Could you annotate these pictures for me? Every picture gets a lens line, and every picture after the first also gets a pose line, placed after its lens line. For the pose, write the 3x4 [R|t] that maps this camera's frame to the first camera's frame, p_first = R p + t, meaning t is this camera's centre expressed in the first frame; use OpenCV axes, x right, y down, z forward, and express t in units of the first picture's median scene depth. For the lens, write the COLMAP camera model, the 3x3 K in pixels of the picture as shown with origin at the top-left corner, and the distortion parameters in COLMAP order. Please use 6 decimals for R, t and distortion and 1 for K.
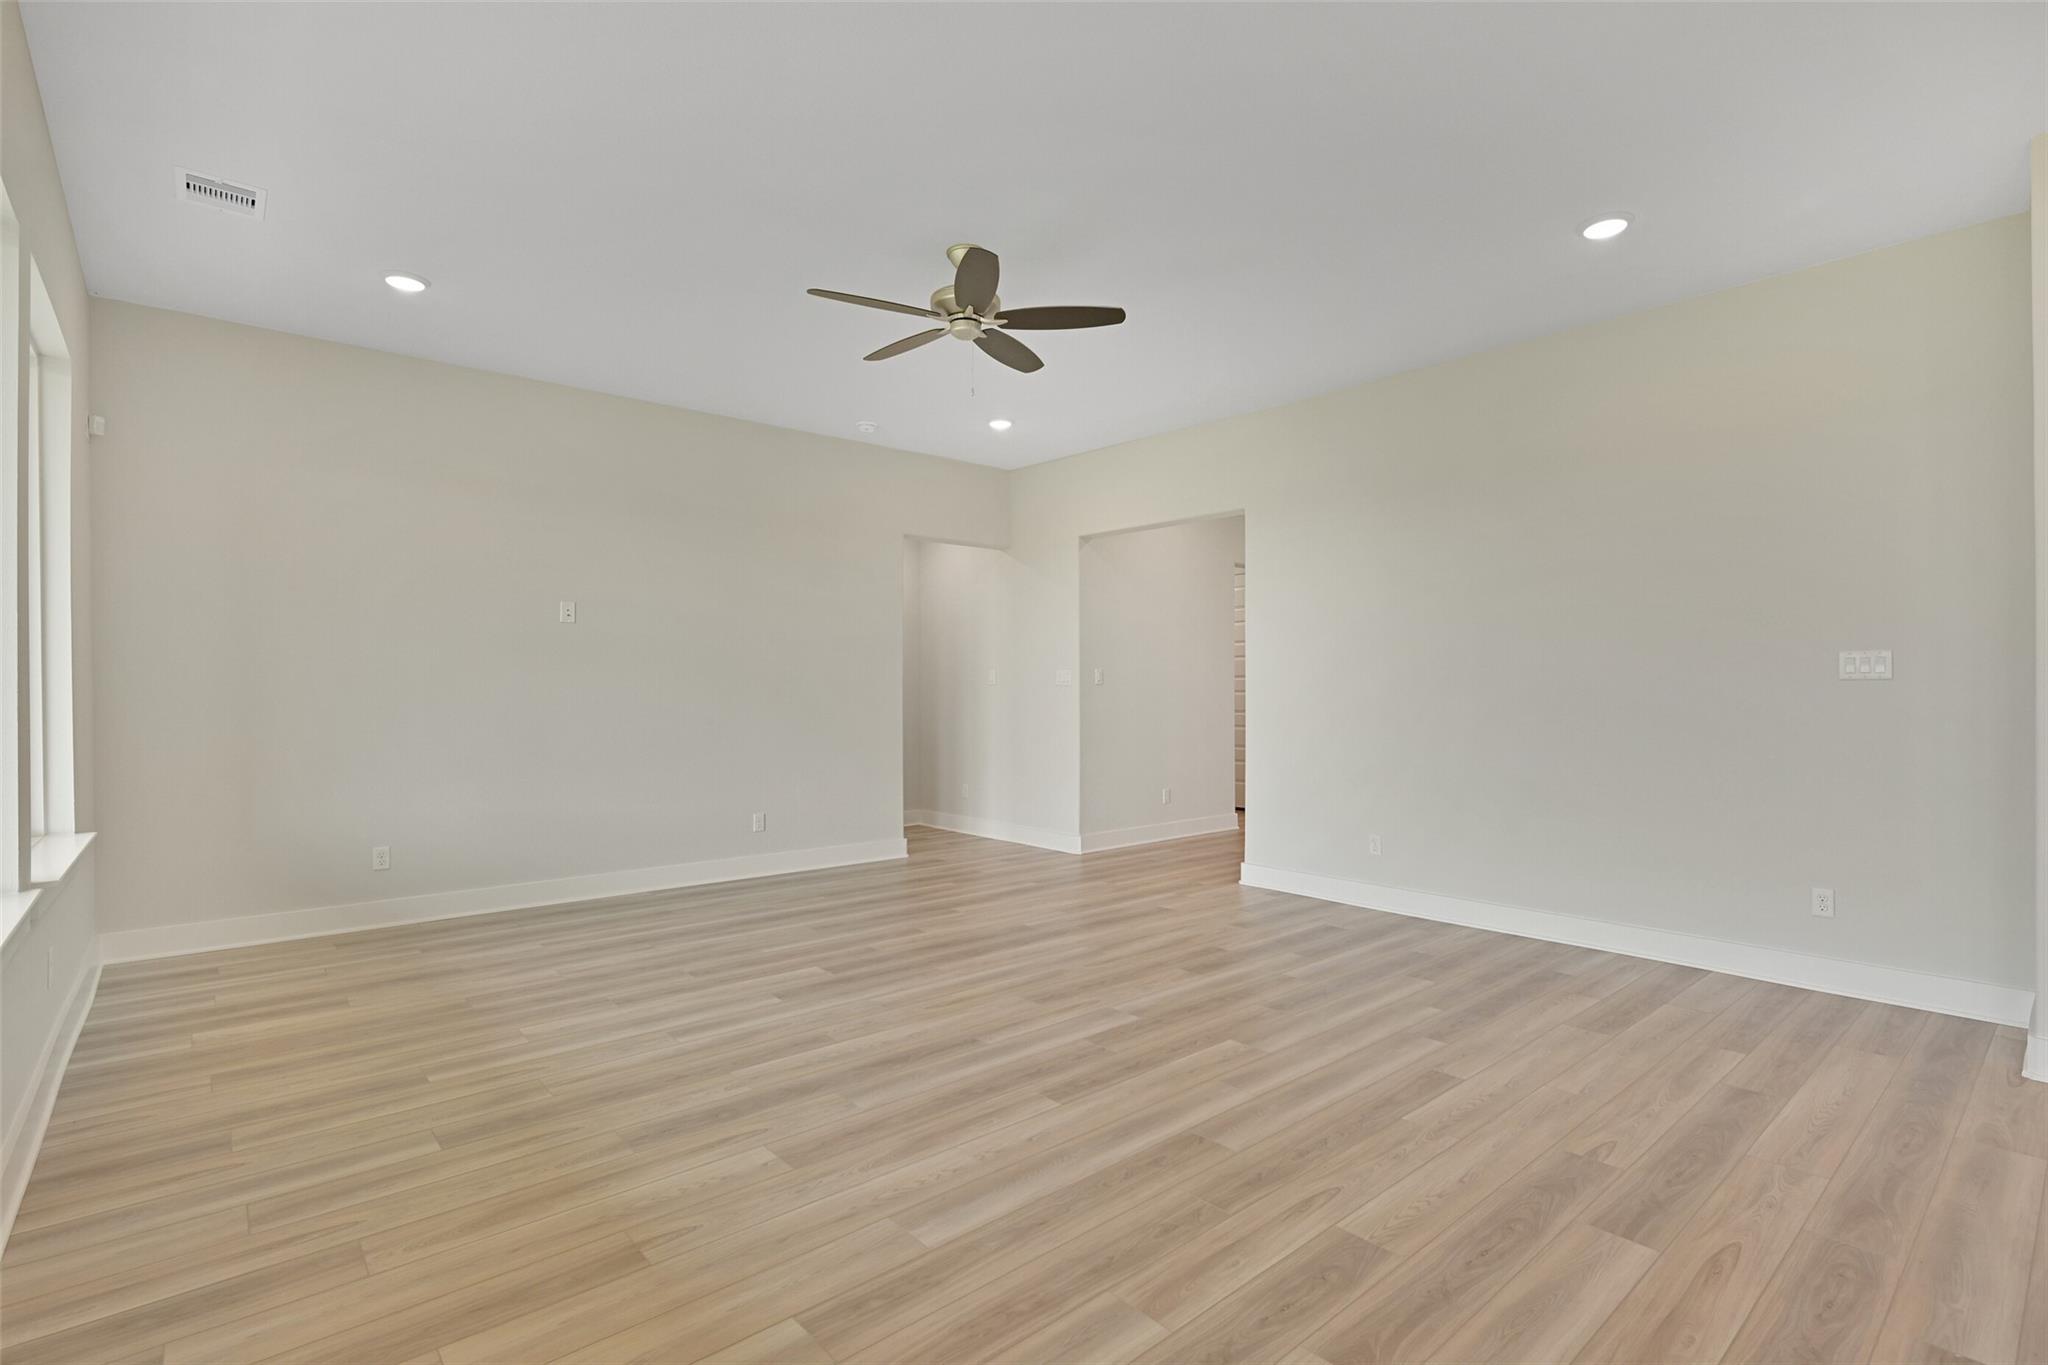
lens RADIAL K [[956.3, 0, 1029.9], [0, 956.3, 691.2], [0, 0, 1]] dist [-0.003145, 0.000915]
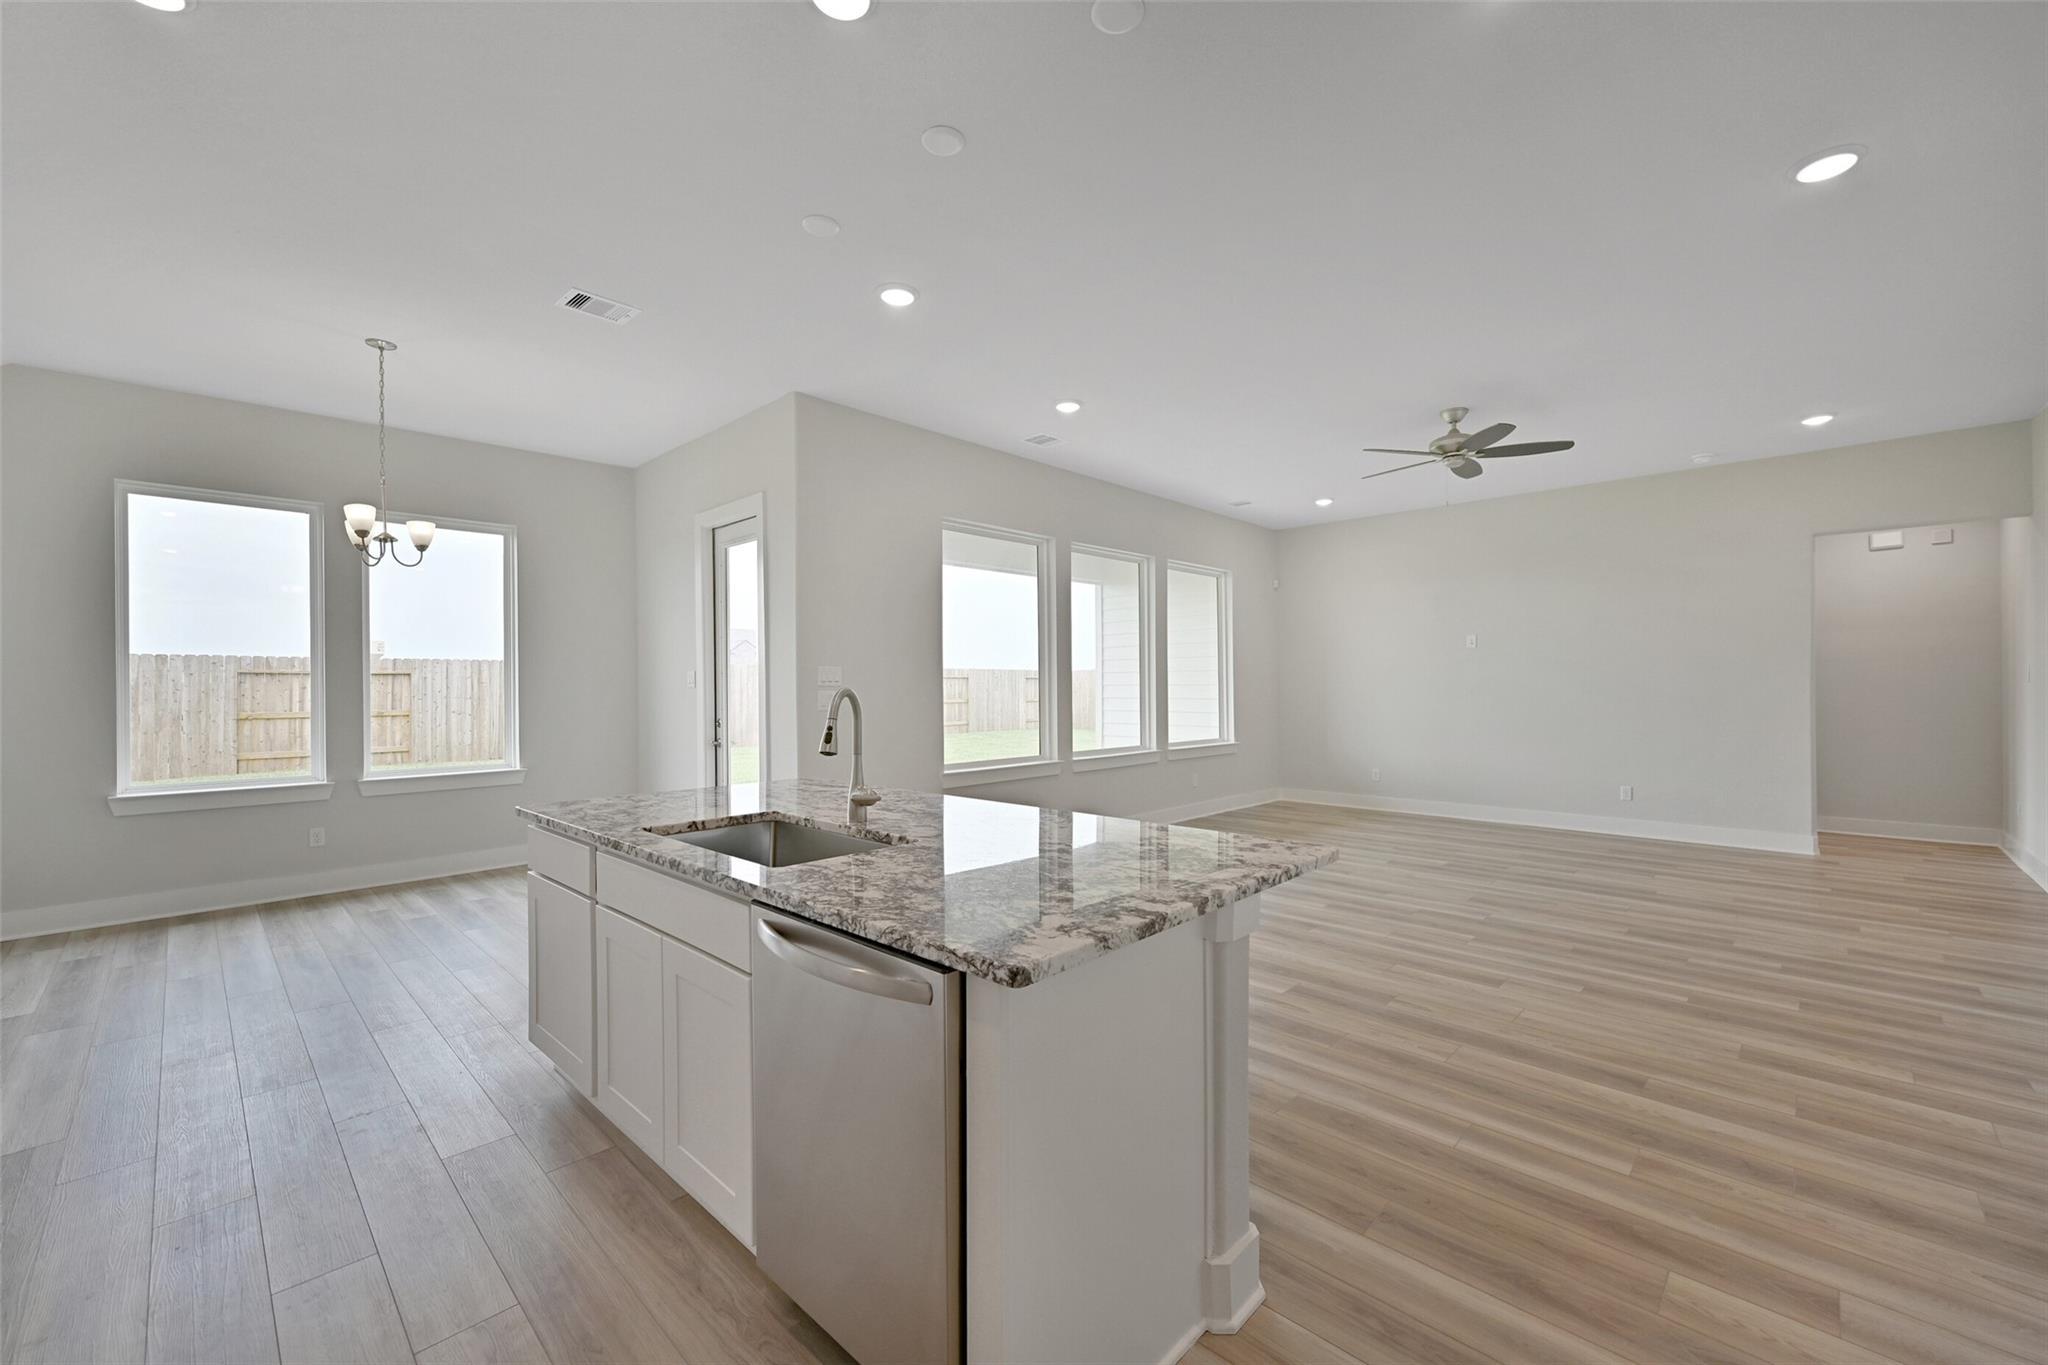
lens RADIAL K [[821.7, 0, 1033.1], [0, 821.7, 683.4], [0, 0, 1]] dist [0.001024, -0.000117]
pose [[0.089376, -0.002440, -0.995995, 1.118346], [0.005746, 0.999982, -0.001934, -0.017267], [0.995981, -0.005550, 0.089388, 0.175649]]
